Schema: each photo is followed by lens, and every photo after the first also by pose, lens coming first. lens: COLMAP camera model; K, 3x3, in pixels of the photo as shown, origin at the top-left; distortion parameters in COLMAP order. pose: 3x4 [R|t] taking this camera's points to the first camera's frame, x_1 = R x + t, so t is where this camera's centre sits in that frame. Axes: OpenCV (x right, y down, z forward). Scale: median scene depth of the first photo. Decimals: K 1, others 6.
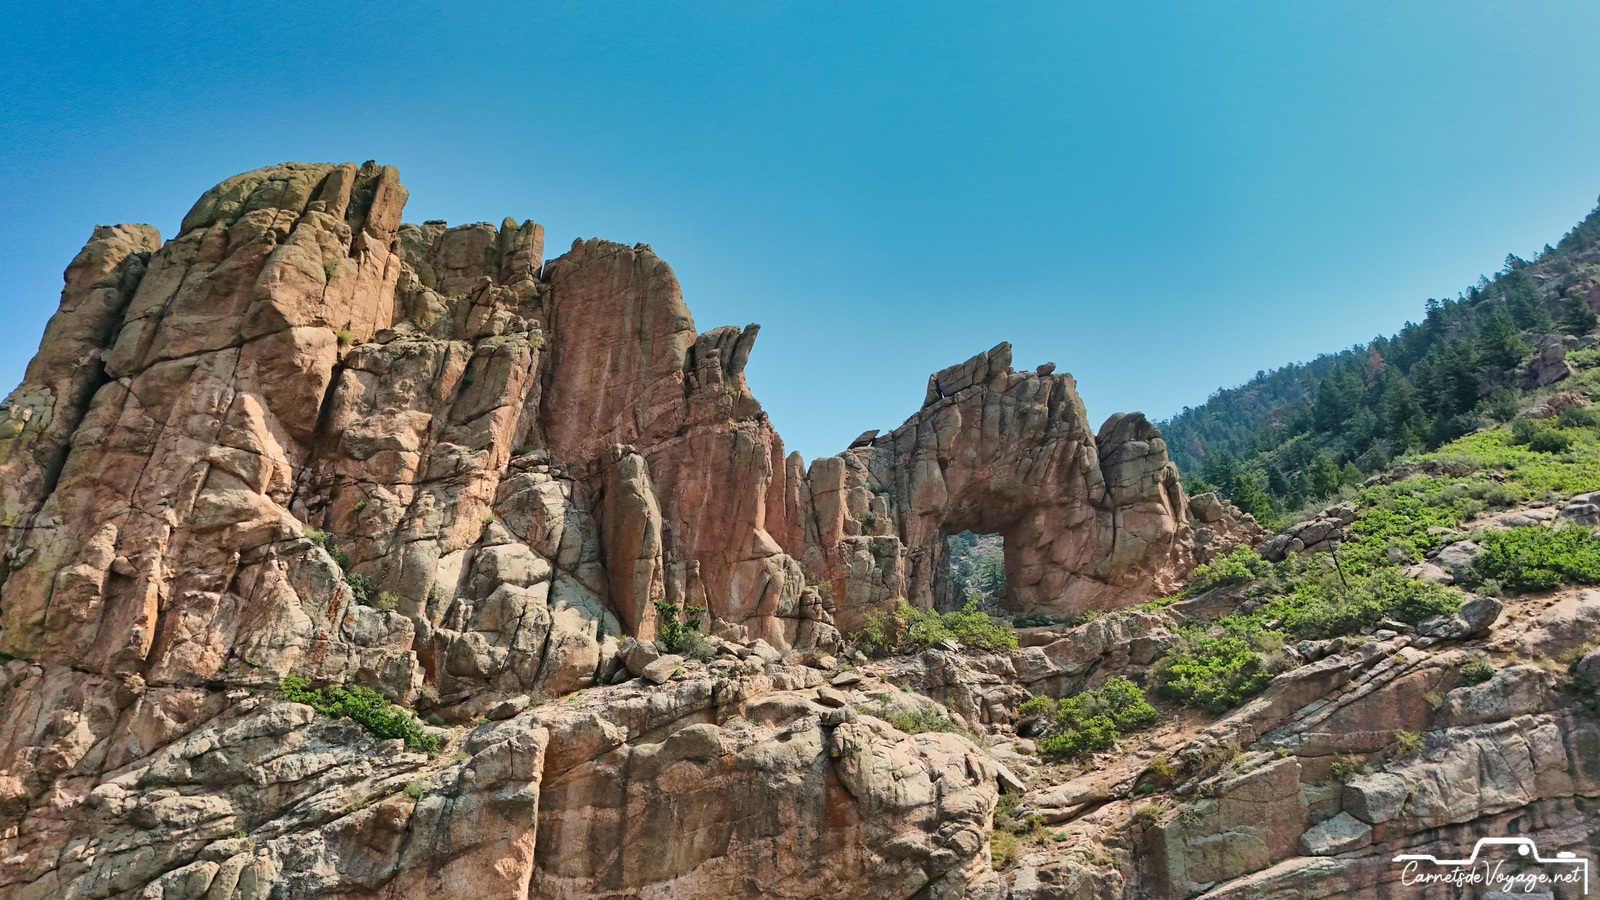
lens RADIAL K [[1177.4, 0, 800.0], [0, 1177.4, 450.0], [0, 0, 1]] dist [0.106640, -0.194041]
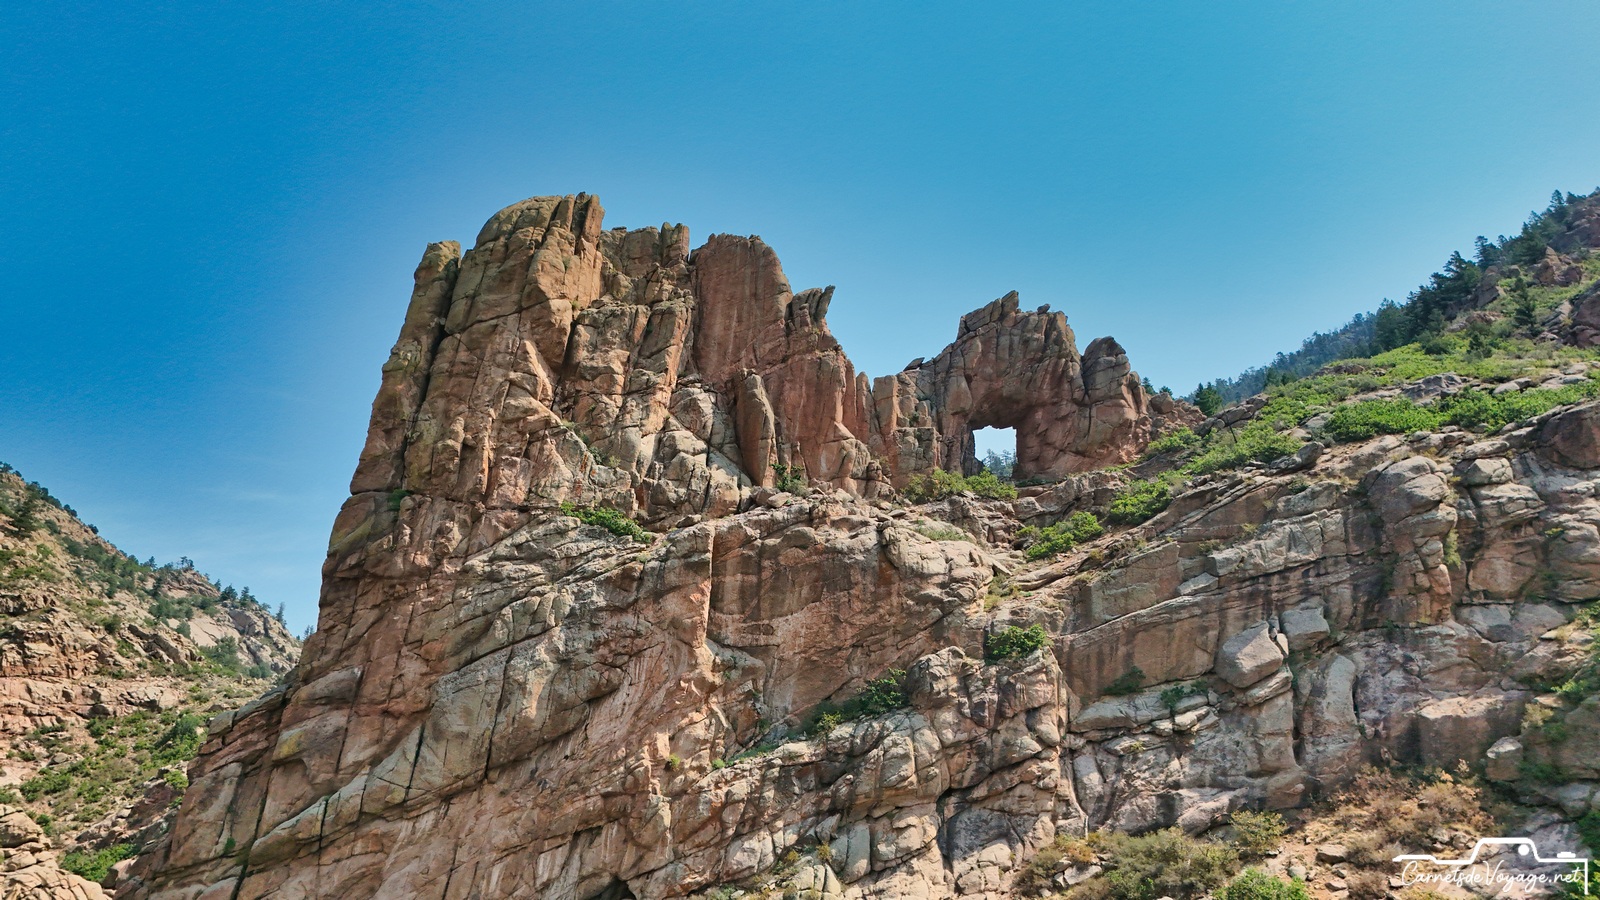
lens RADIAL K [[1178.2, 0, 795.7], [0, 1178.2, 454.6], [0, 0, 1]] dist [0.160701, -0.509496]
pose [[0.995156, -0.032765, -0.092692, 0.049978], [0.035554, 0.998958, 0.028603, 0.063983], [0.091659, -0.031760, 0.995284, -0.514065]]
